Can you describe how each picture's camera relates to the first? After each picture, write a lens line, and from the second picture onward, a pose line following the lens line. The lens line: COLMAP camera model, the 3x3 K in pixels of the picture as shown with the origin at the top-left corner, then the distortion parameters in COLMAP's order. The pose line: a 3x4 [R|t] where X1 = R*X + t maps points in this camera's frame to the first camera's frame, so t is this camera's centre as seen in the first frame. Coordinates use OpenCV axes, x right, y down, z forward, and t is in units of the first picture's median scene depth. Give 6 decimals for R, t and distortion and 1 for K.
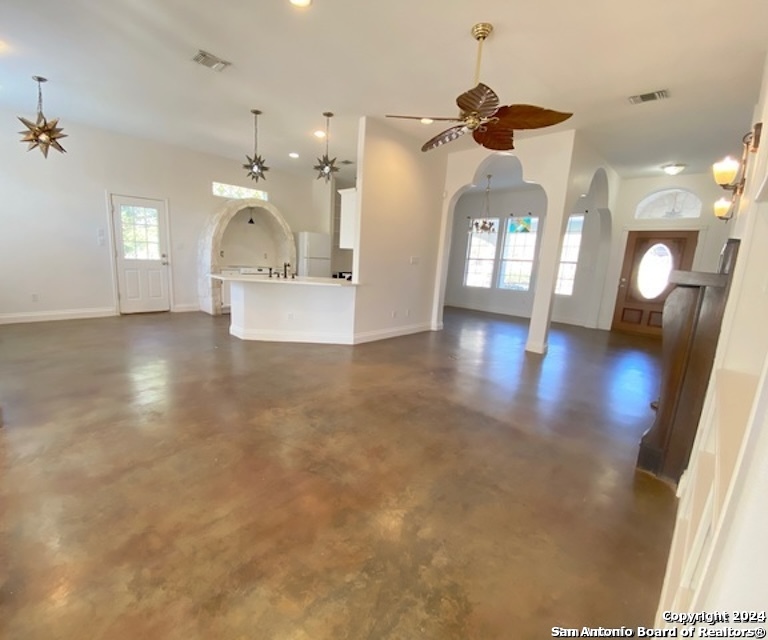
lens RADIAL K [[340.1, 0, 383.8], [0, 340.1, 319.8], [0, 0, 1]] dist [0.012727, -0.000282]
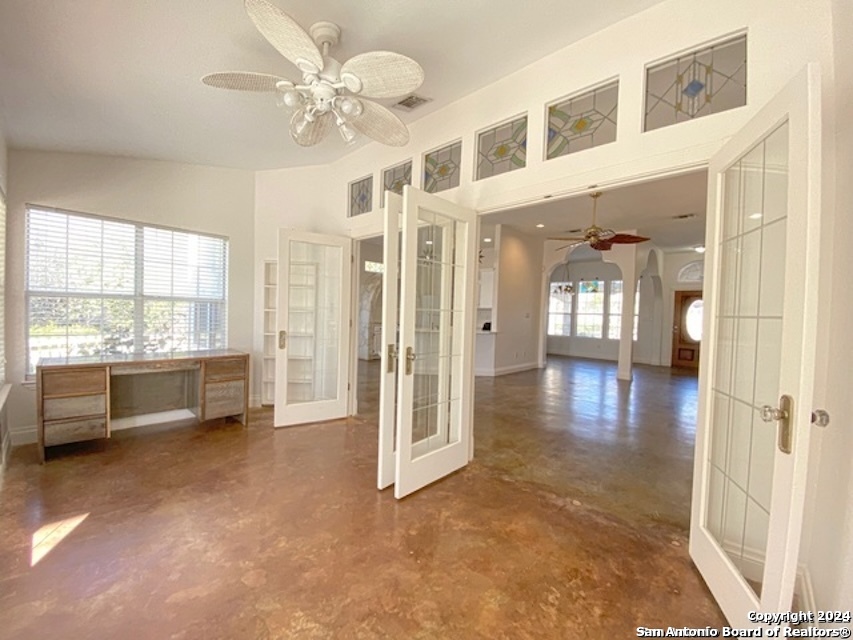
lens RADIAL K [[344.7, 0, 426.2], [0, 344.7, 320.6], [0, 0, 1]] dist [0.000697, -0.000008]
pose [[0.999713, -0.020266, 0.012789, -0.273915], [0.022040, 0.987080, -0.158707, 0.047671], [-0.009407, 0.158943, 0.987243, -0.300477]]
